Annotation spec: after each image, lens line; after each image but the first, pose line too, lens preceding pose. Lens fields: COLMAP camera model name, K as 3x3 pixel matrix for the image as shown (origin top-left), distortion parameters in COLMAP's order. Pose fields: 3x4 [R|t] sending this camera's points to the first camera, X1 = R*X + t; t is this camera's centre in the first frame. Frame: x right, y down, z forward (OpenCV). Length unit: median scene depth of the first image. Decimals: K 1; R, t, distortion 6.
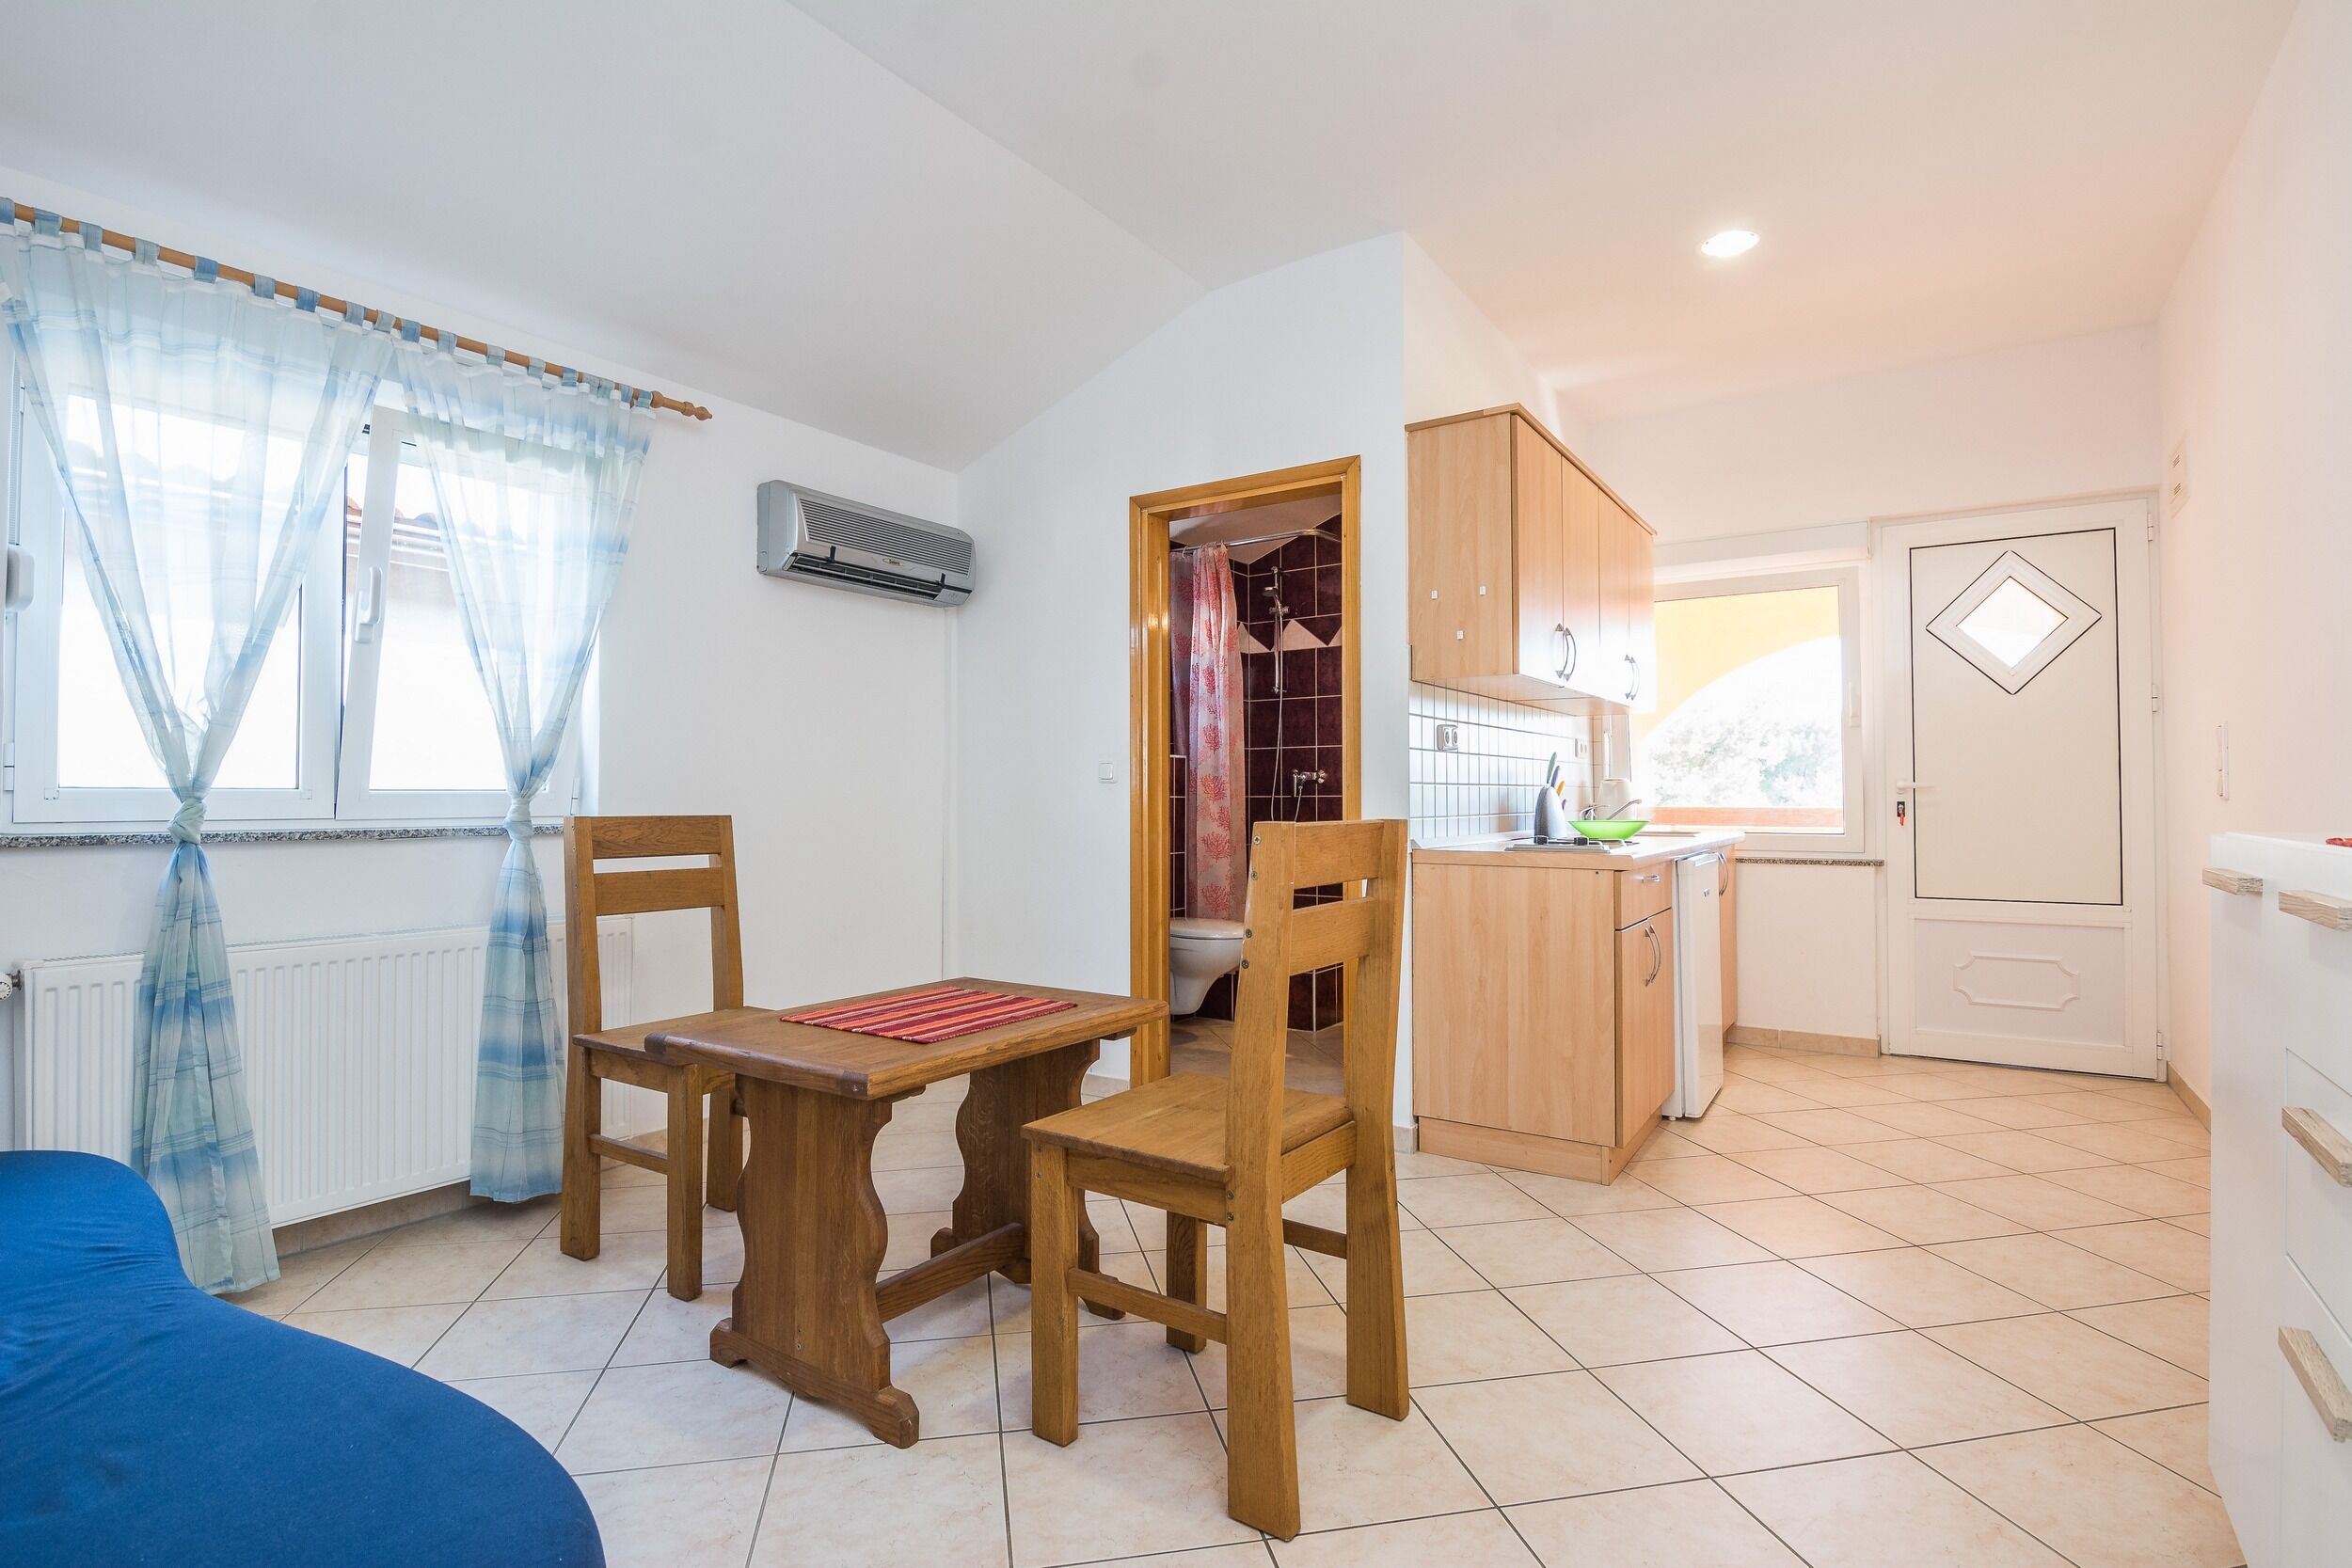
lens RADIAL K [[1157.8, 0, 1176.0], [0, 1157.8, 784.0], [0, 0, 1]] dist [0.000309, 0.000124]
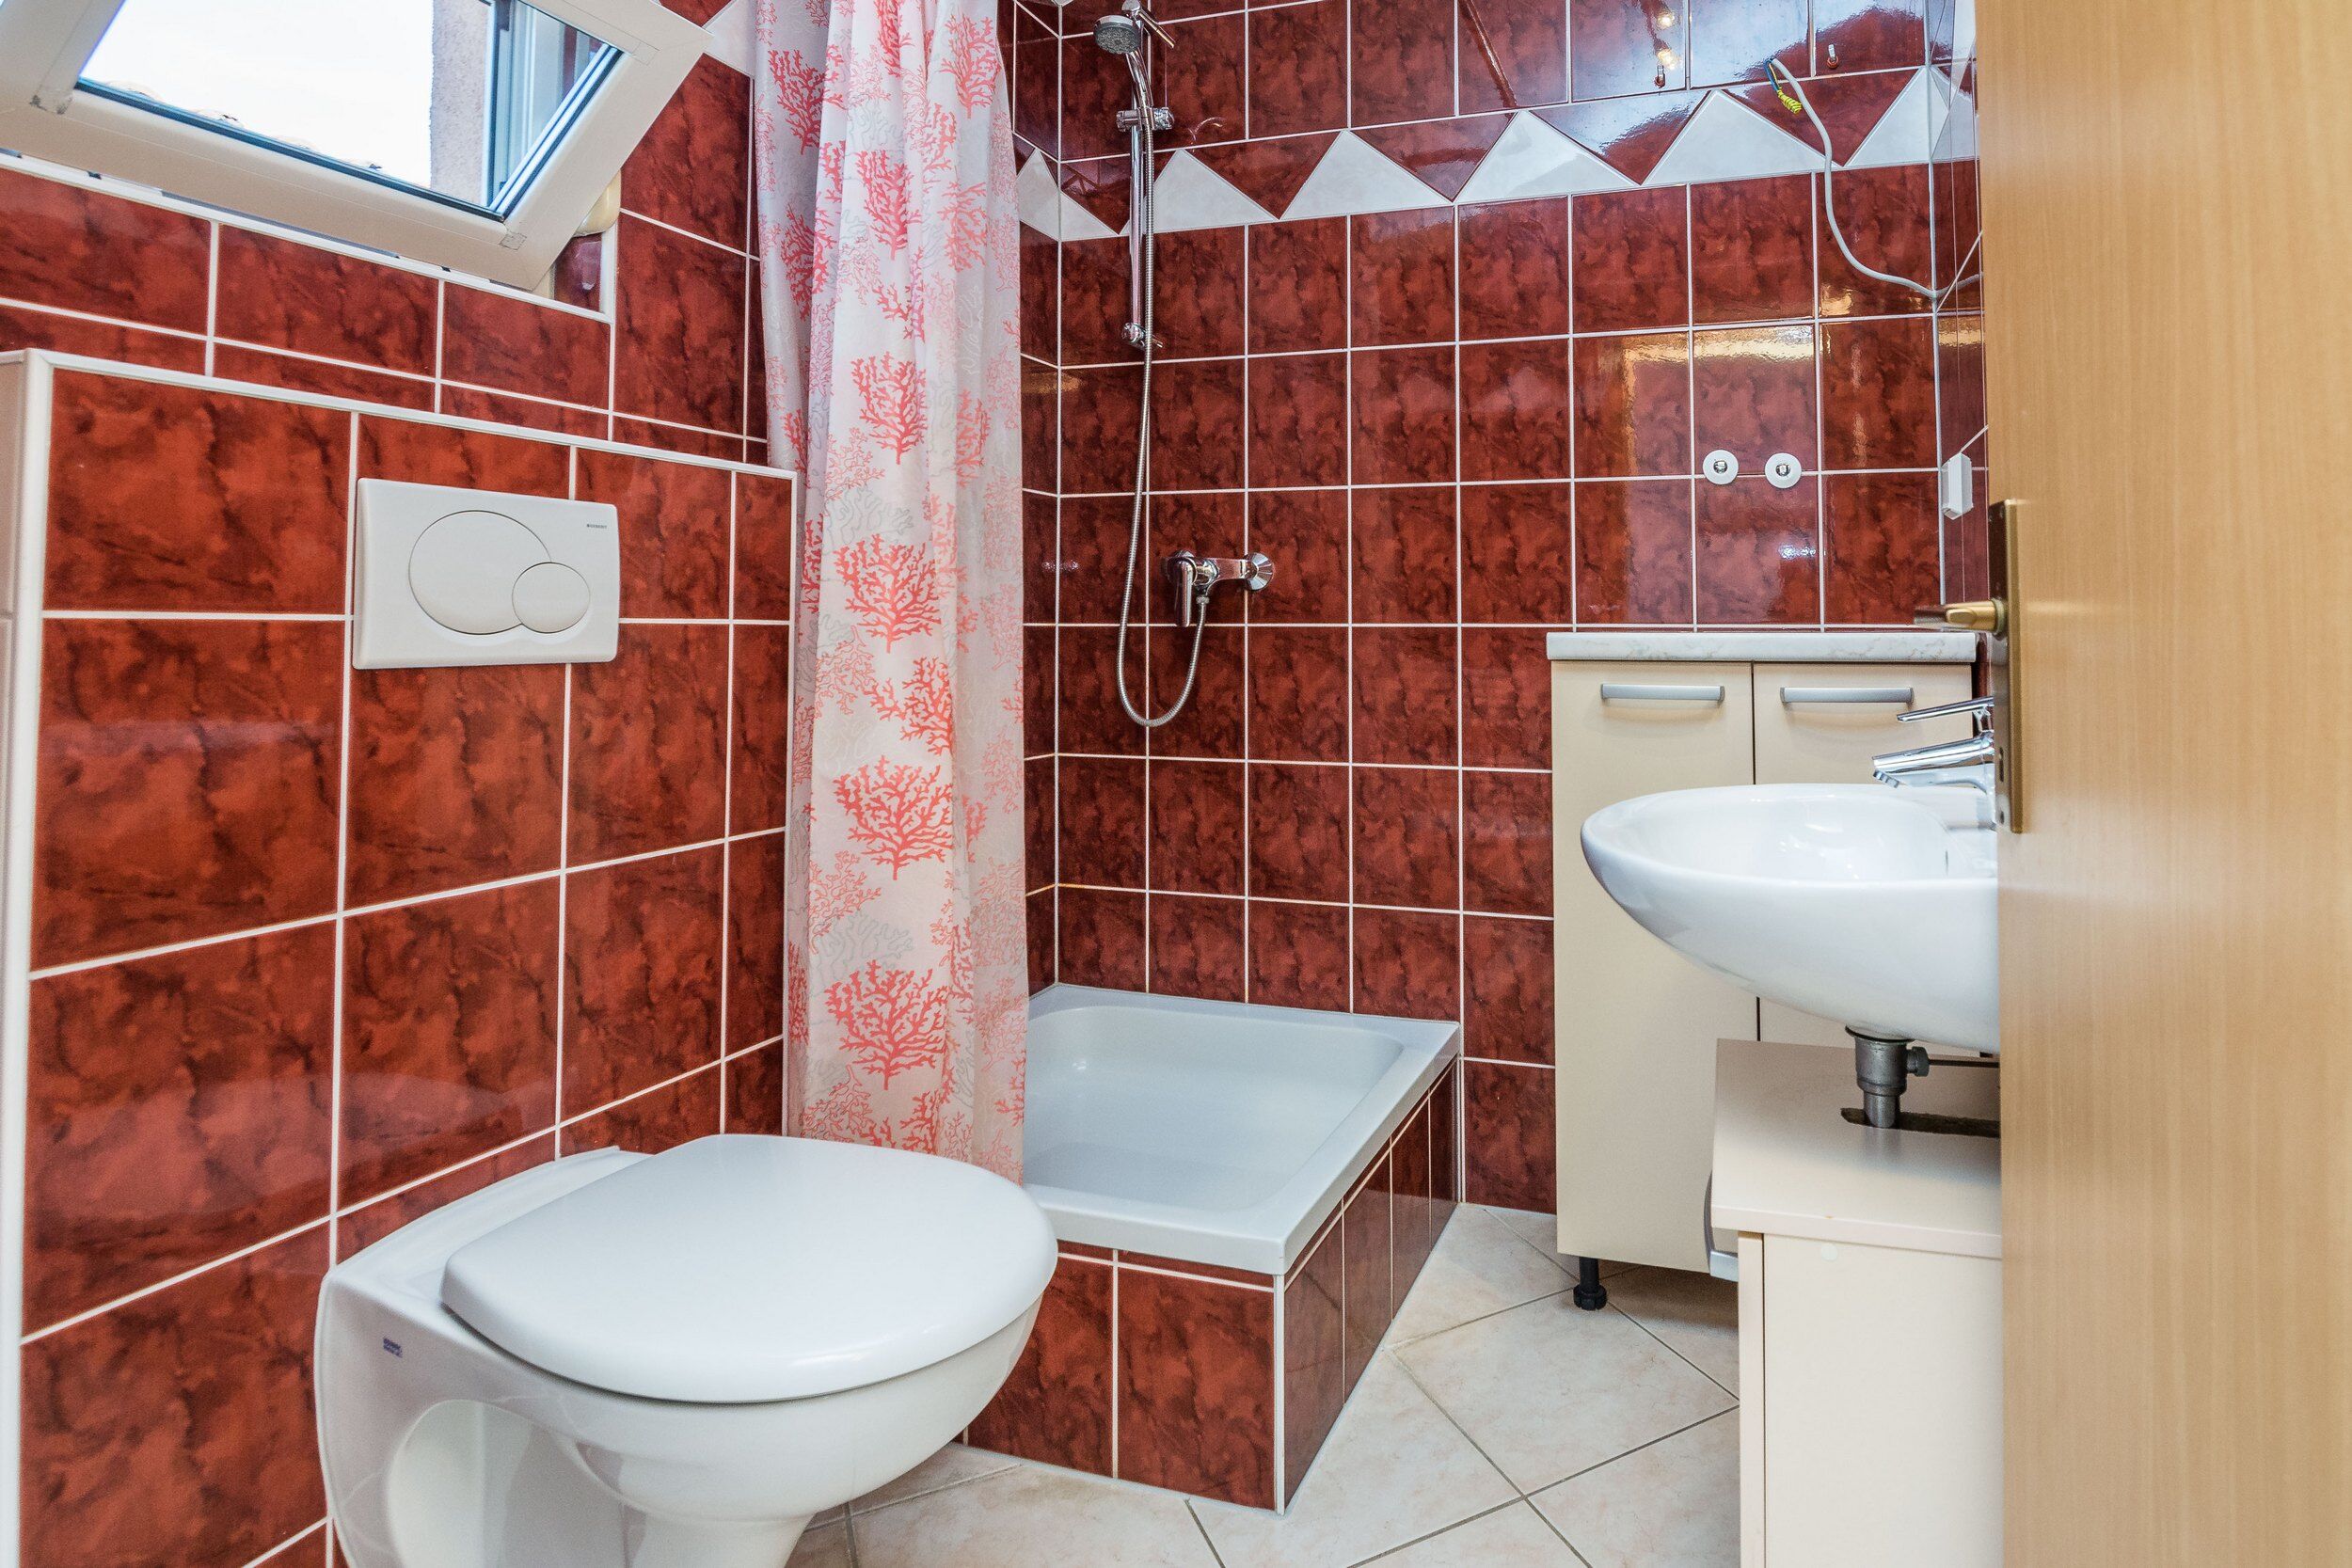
lens RADIAL K [[1157.8, 0, 1176.0], [0, 1157.8, 784.0], [0, 0, 1]] dist [0.000309, 0.000124]
pose [[0.994004, -0.010269, 0.108859, 0.072082], [-0.005159, 0.990067, 0.140504, 0.010592], [-0.109220, -0.140223, 0.984077, 0.766113]]
